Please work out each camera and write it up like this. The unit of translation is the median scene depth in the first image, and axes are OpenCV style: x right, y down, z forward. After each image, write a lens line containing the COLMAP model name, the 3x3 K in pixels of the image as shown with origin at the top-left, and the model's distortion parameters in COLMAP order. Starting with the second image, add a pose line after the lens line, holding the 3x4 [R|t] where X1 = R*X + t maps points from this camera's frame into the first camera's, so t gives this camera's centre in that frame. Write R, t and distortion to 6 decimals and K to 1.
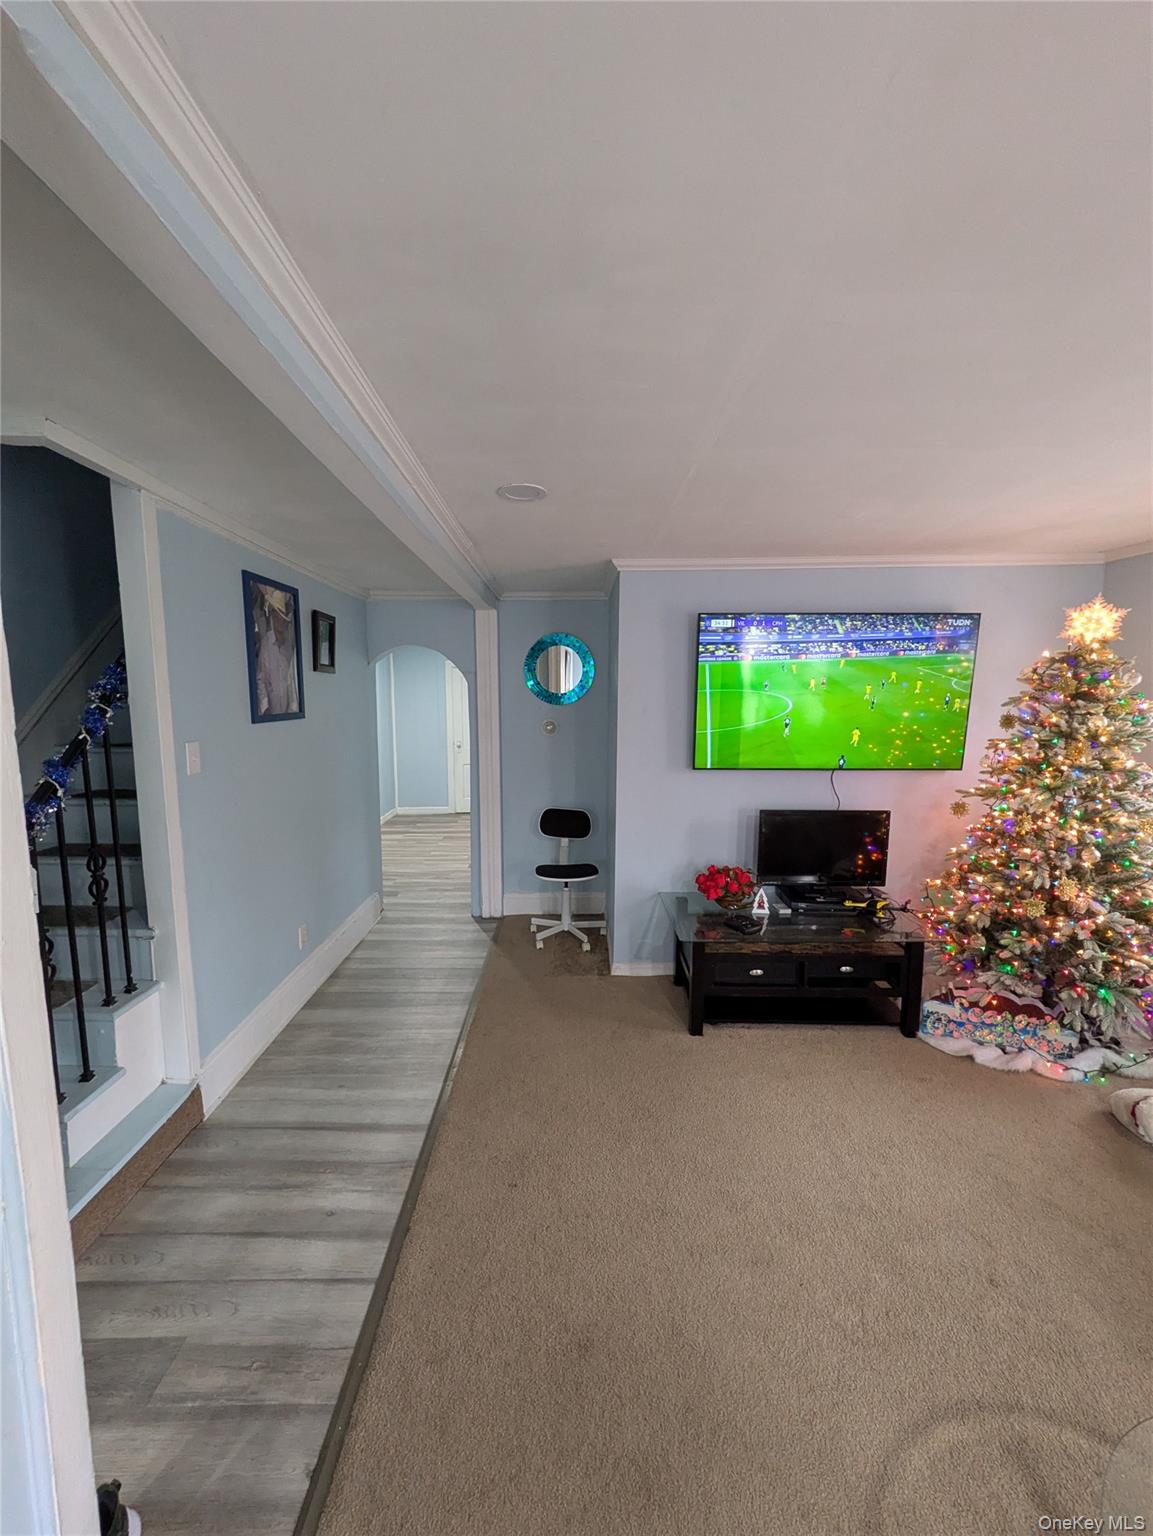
lens RADIAL K [[605.9, 0, 570.2], [0, 605.9, 770.6], [0, 0, 1]] dist [-0.007969, 0.001666]
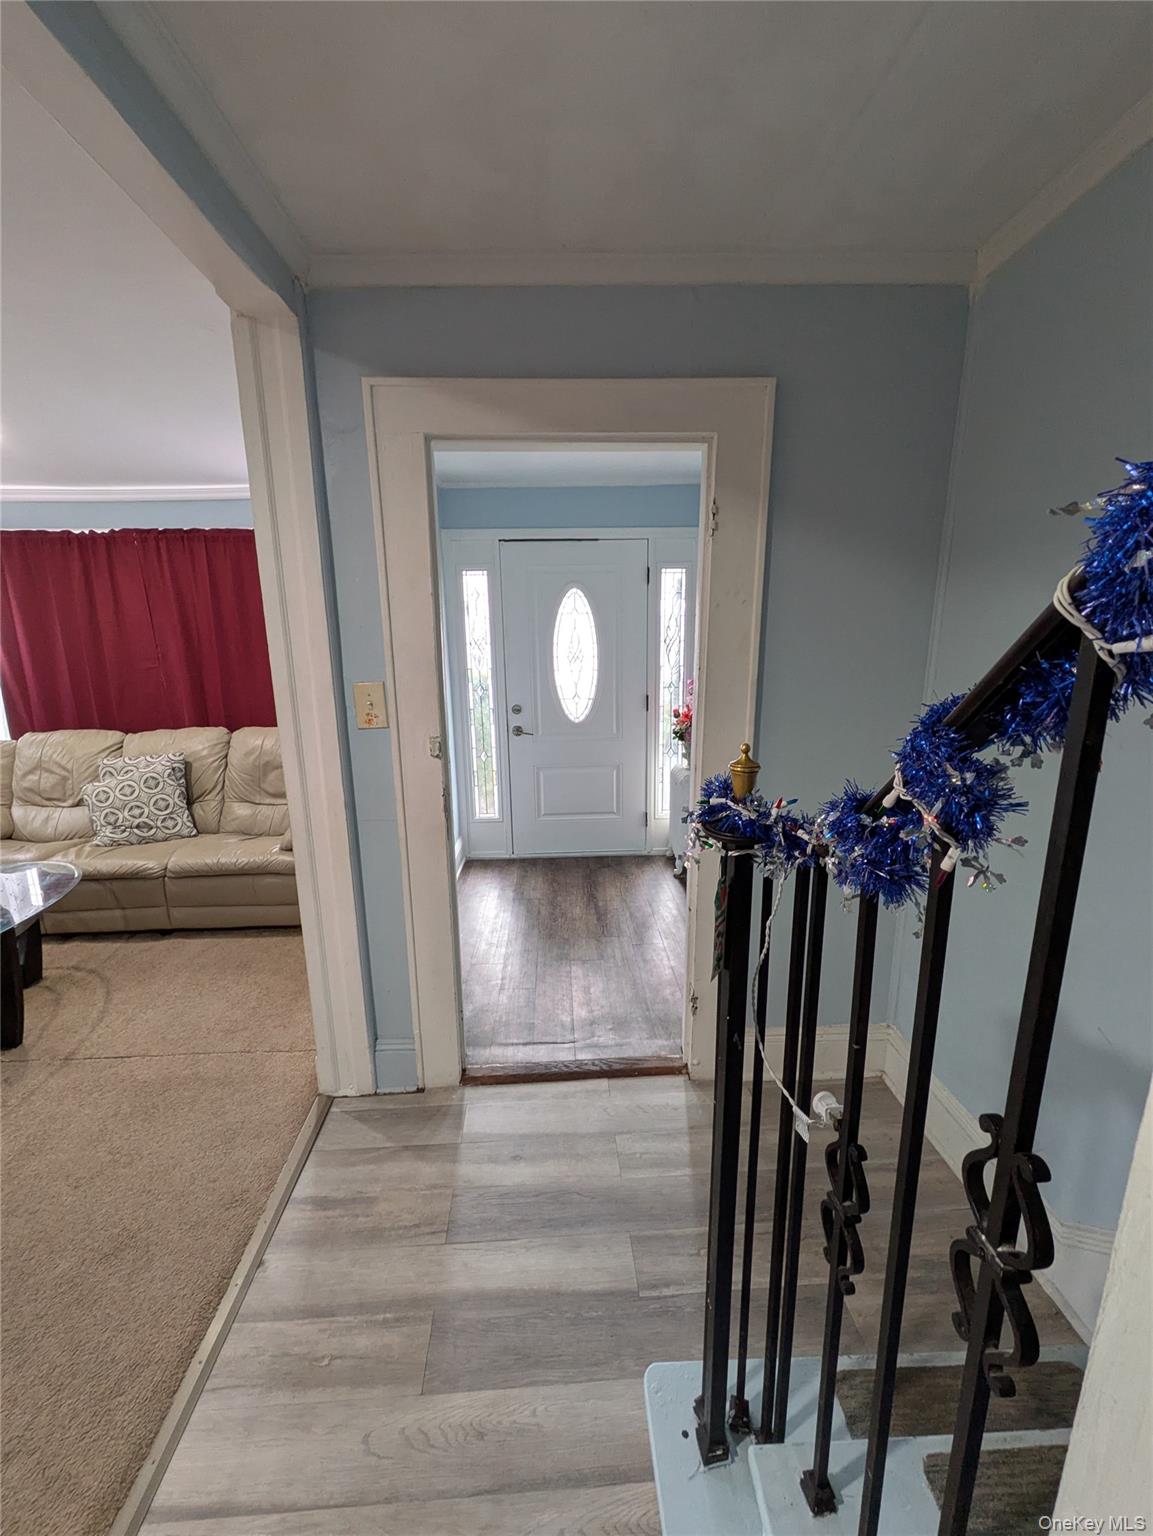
lens RADIAL K [[605.9, 0, 572.1], [0, 605.9, 768.2], [0, 0, 1]] dist [-0.007969, 0.001666]
pose [[-0.999022, 0.025980, -0.035771, -0.450406], [0.012874, 0.945003, 0.326808, -0.043004], [0.042294, 0.326028, -0.944414, 0.806414]]
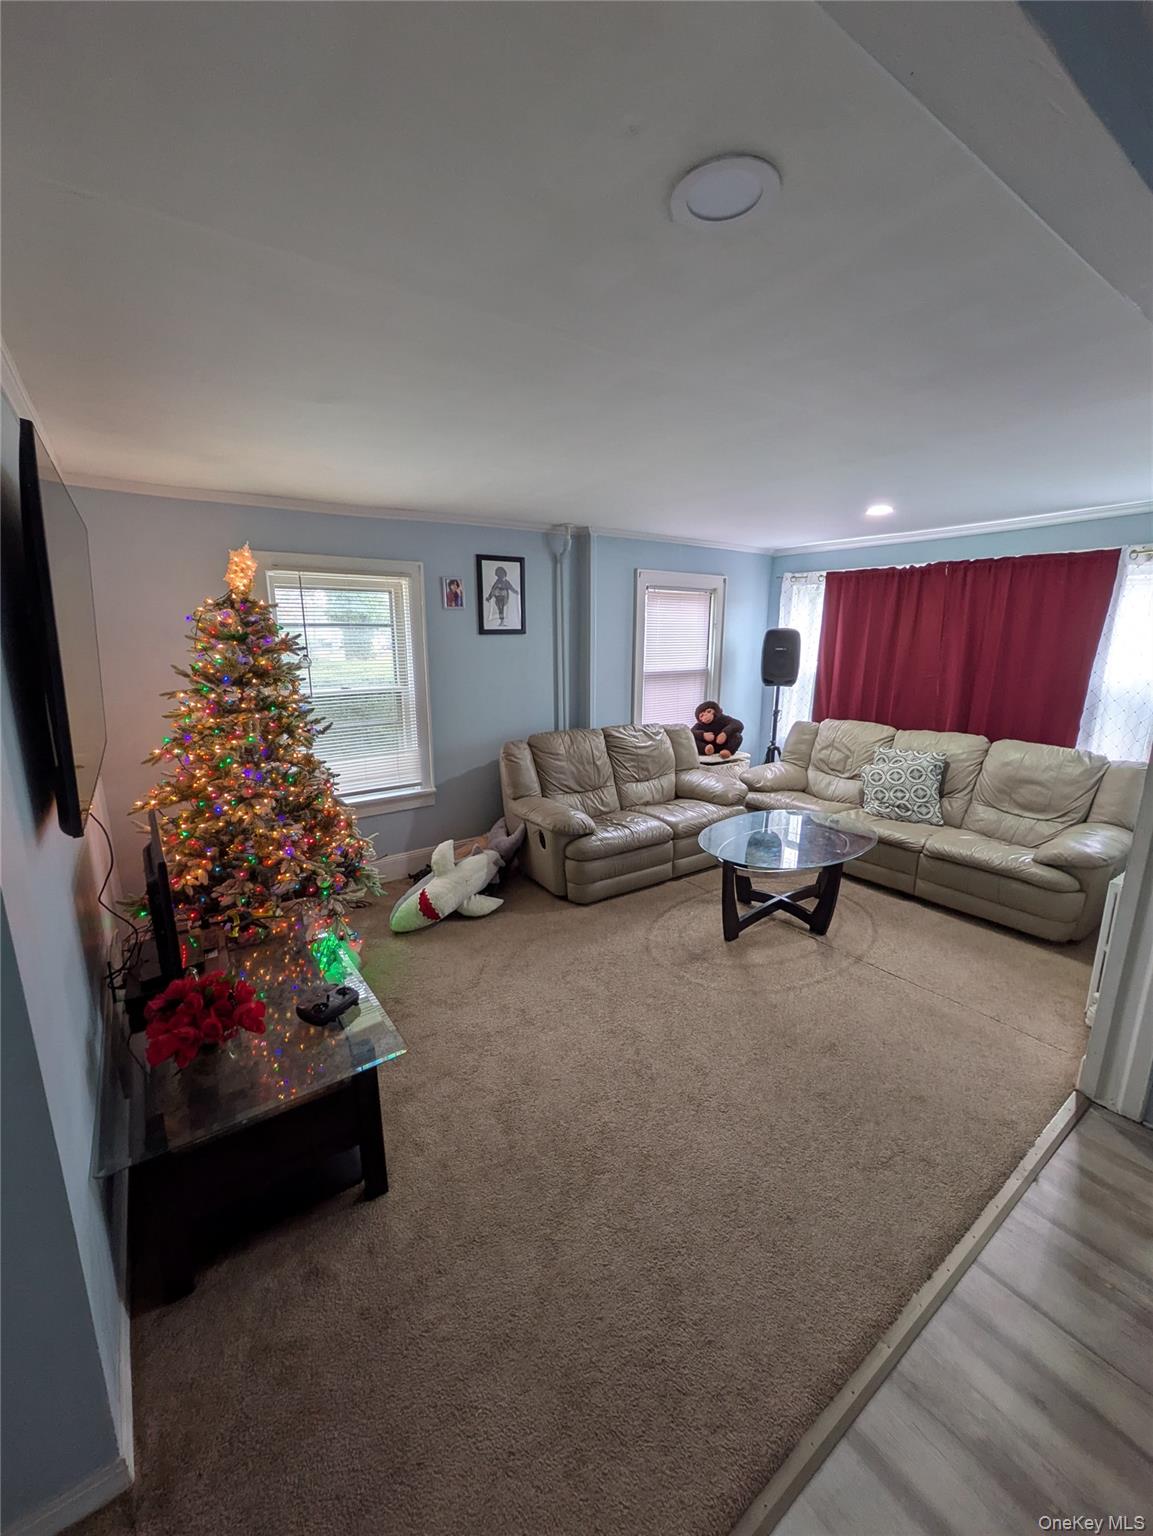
lens RADIAL K [[605.9, 0, 576.8], [0, 605.9, 770.6], [0, 0, 1]] dist [-0.007969, 0.001666]
pose [[-0.578402, -0.174399, 0.796892, -0.355019], [0.102582, 0.953575, 0.283146, -0.132808], [-0.809276, 0.245519, -0.533659, 1.069082]]
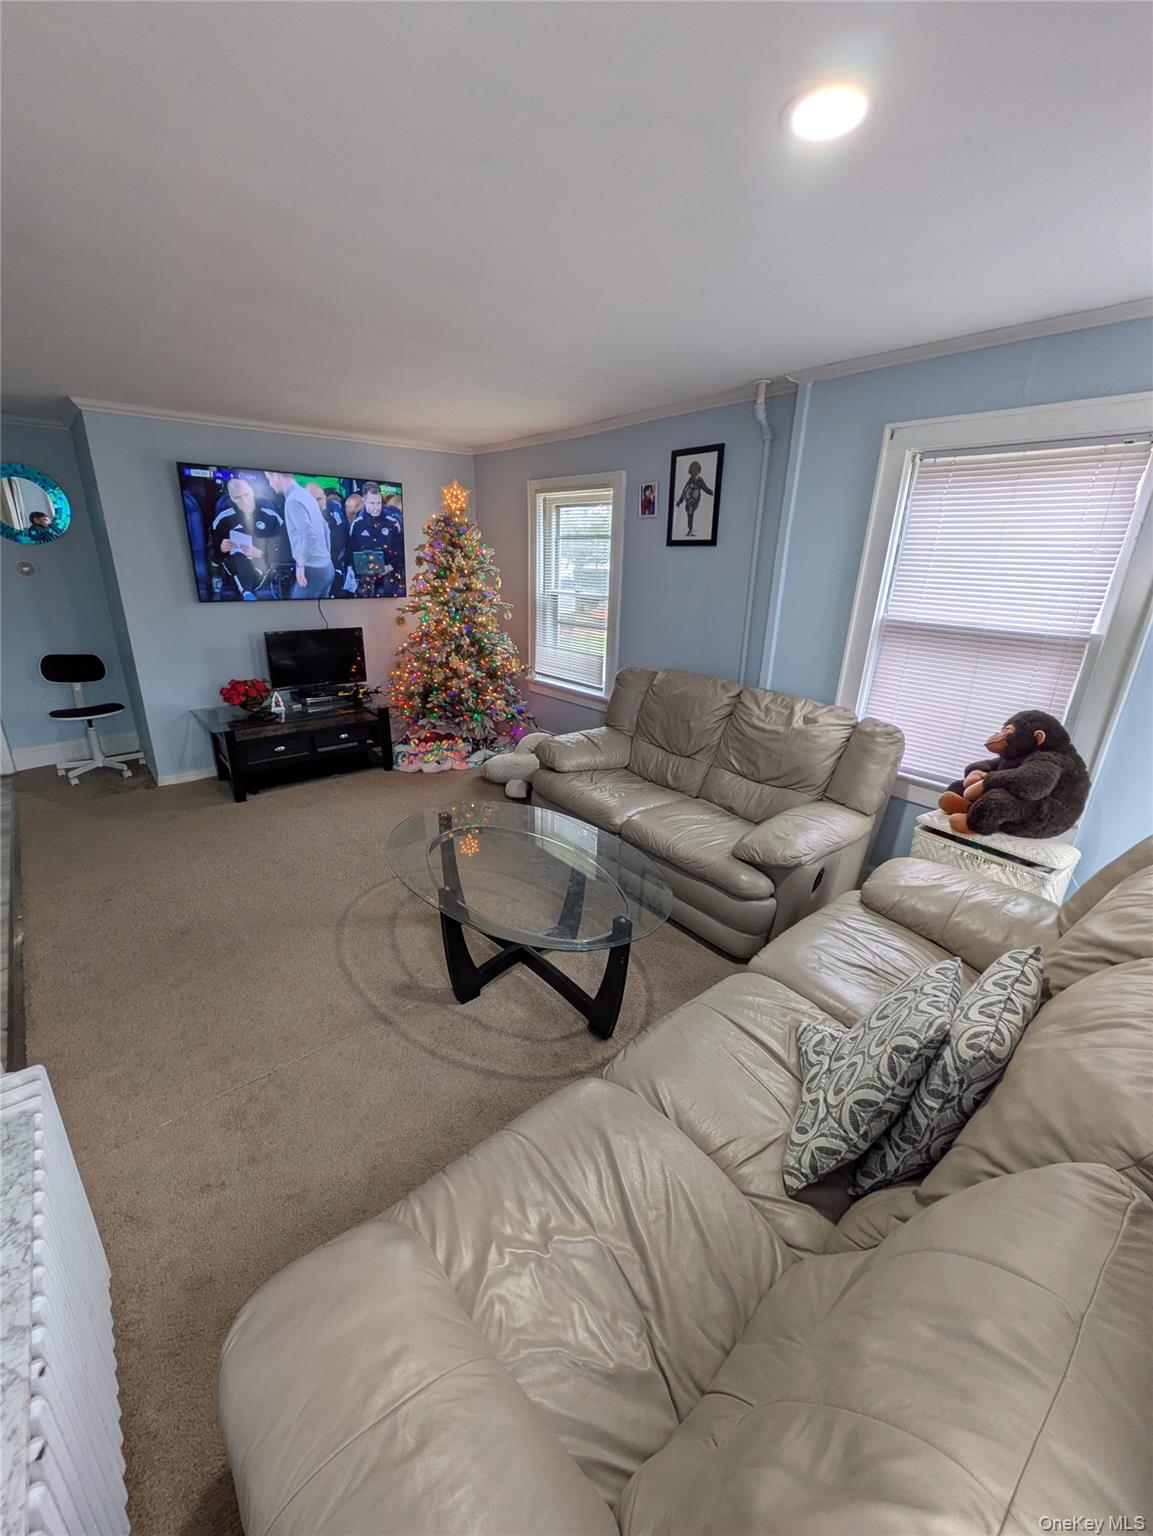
lens RADIAL K [[605.9, 0, 575.0], [0, 605.9, 772.4], [0, 0, 1]] dist [-0.007969, 0.001666]
pose [[0.753072, -0.206176, 0.624800, -0.064623], [0.055165, 0.966075, 0.252301, 0.073448], [-0.655622, -0.155534, 0.738897, -0.498874]]
